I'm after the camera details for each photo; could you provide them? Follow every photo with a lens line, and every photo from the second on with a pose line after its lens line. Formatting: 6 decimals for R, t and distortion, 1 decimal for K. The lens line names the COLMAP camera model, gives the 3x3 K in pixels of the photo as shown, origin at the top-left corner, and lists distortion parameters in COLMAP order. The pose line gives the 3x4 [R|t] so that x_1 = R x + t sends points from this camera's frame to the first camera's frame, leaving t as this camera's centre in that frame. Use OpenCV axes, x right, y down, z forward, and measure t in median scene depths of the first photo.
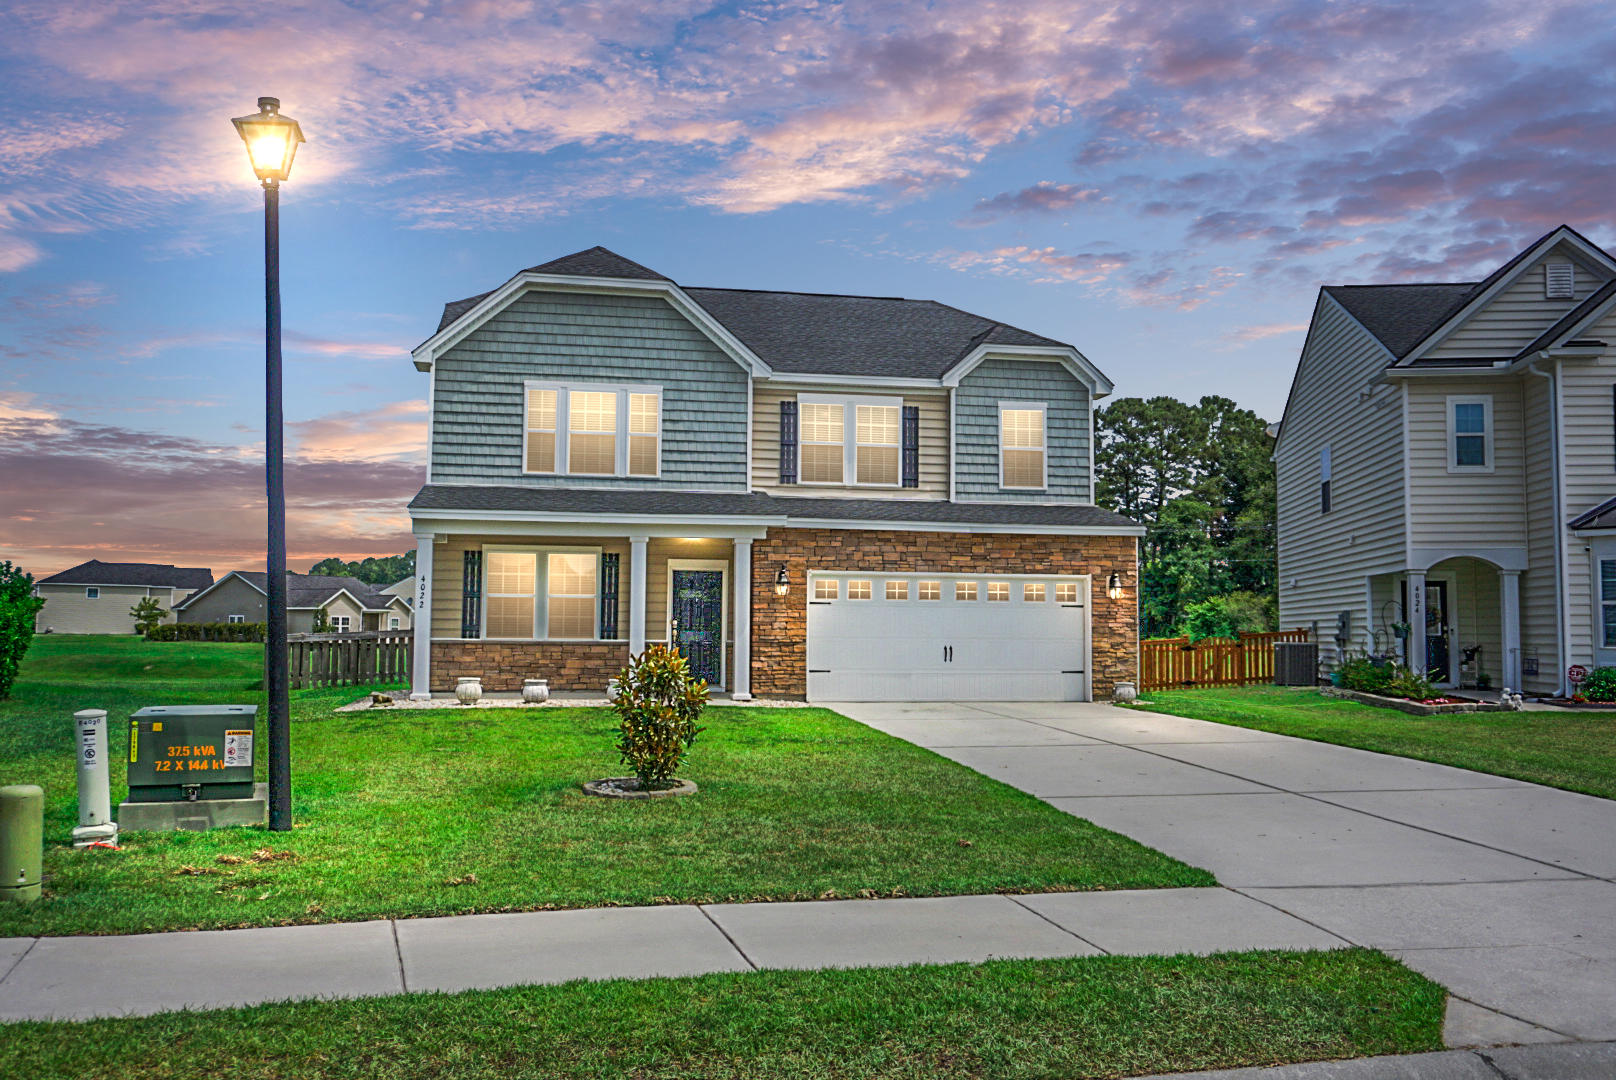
lens RADIAL K [[1332.3, 0, 808.0], [0, 1332.3, 540.0], [0, 0, 1]] dist [-0.033333, 0.003285]
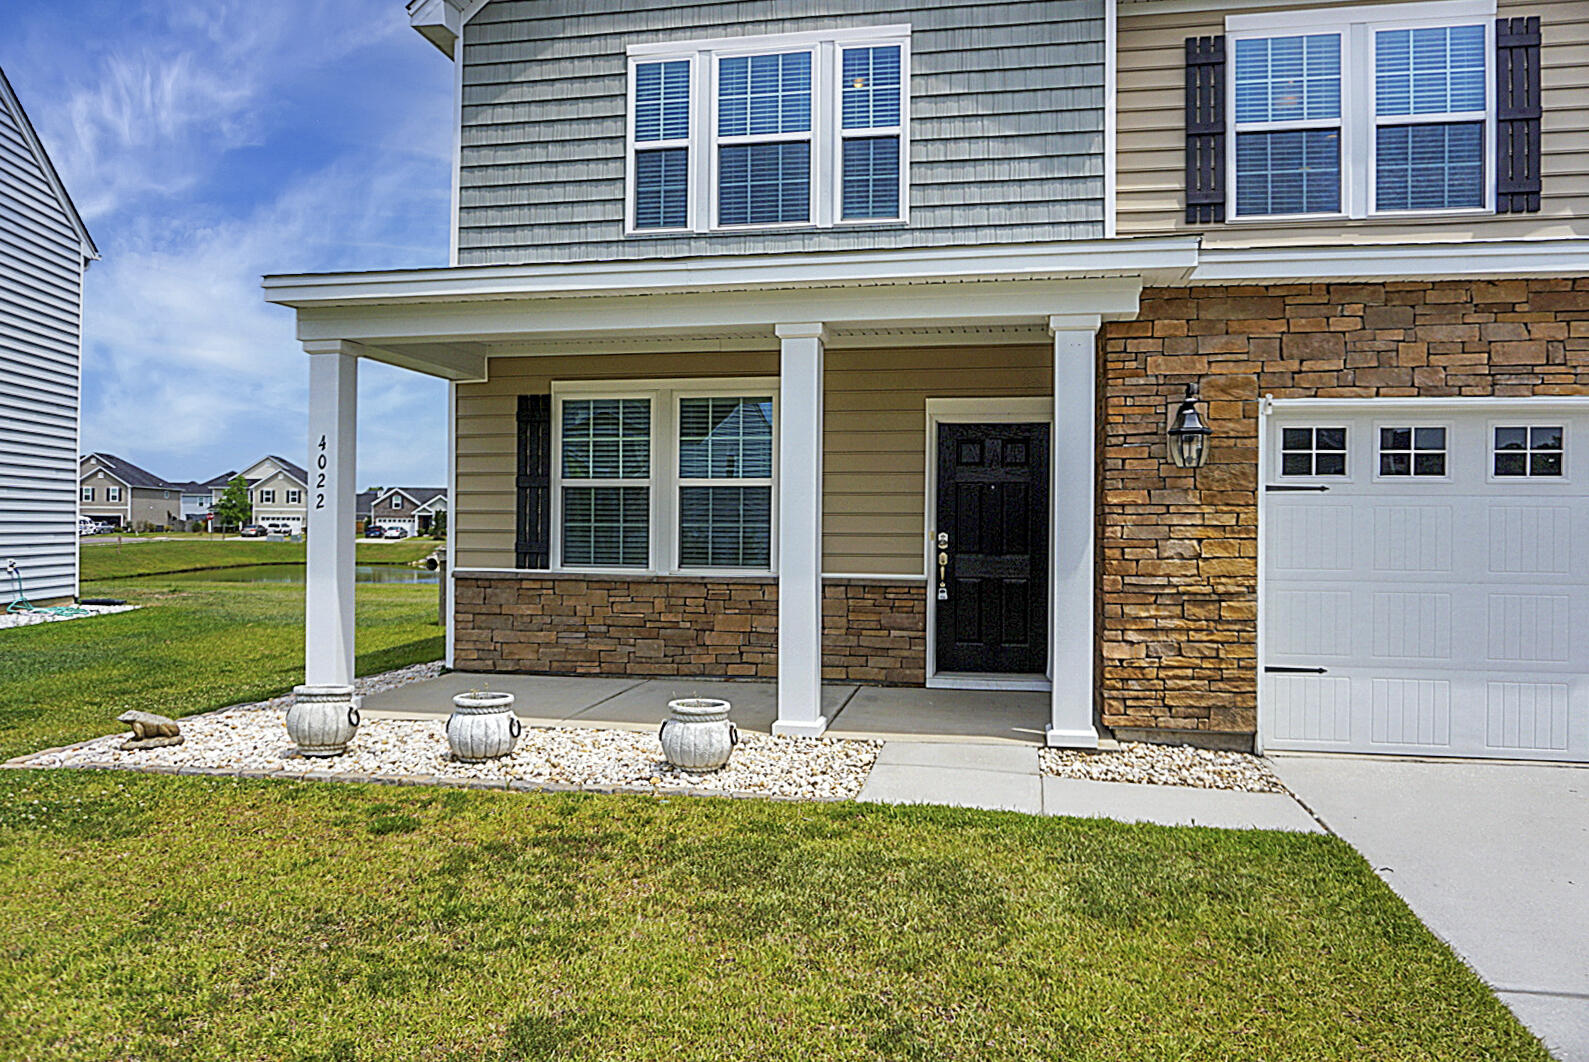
lens RADIAL K [[1126.1, 0, 765.5], [0, 1126.1, 525.2], [0, 0, 1]] dist [-0.051567, 0.031567]
pose [[0.922778, -0.001174, -0.385330, -0.007331], [0.025663, 0.997962, 0.058417, 0.033960], [0.384476, -0.063795, 0.920928, 0.624658]]
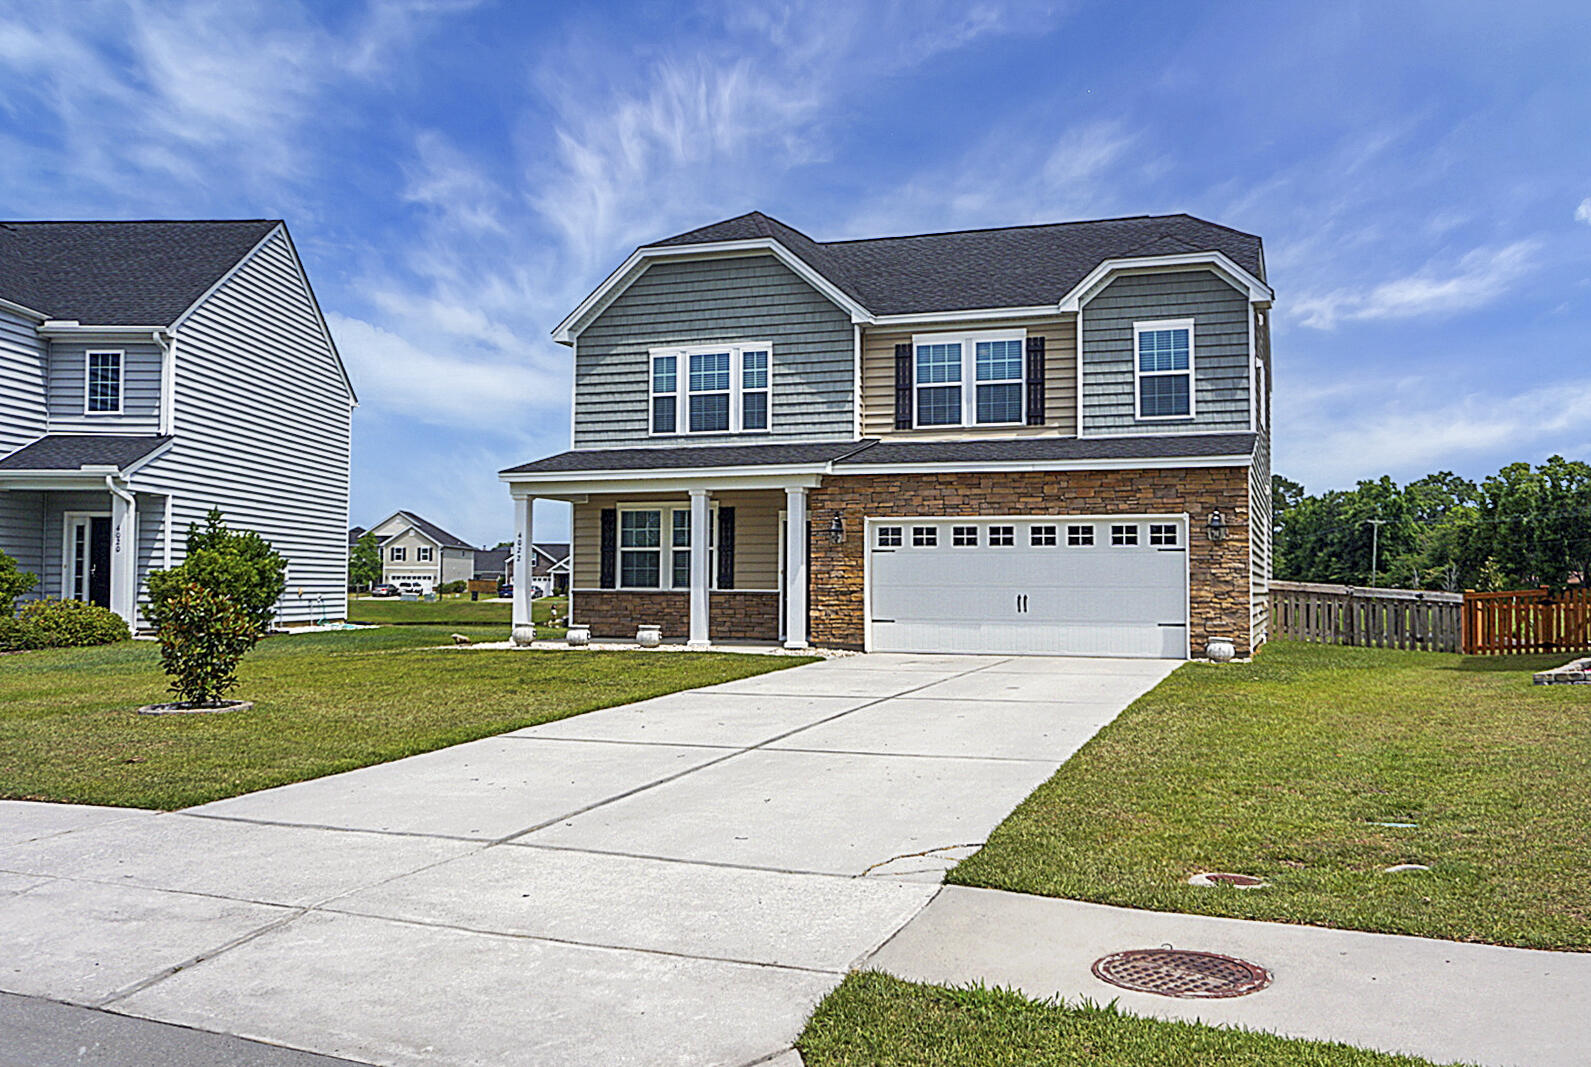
lens RADIAL K [[1311.7, 0, 795.5], [0, 1311.7, 533.5], [0, 0, 1]] dist [-0.033333, 0.003285]
pose [[0.870891, -0.023912, -0.490895, 0.402460], [0.036501, 0.999204, 0.016084, 0.016178], [0.490119, -0.031925, 0.871070, 0.131031]]
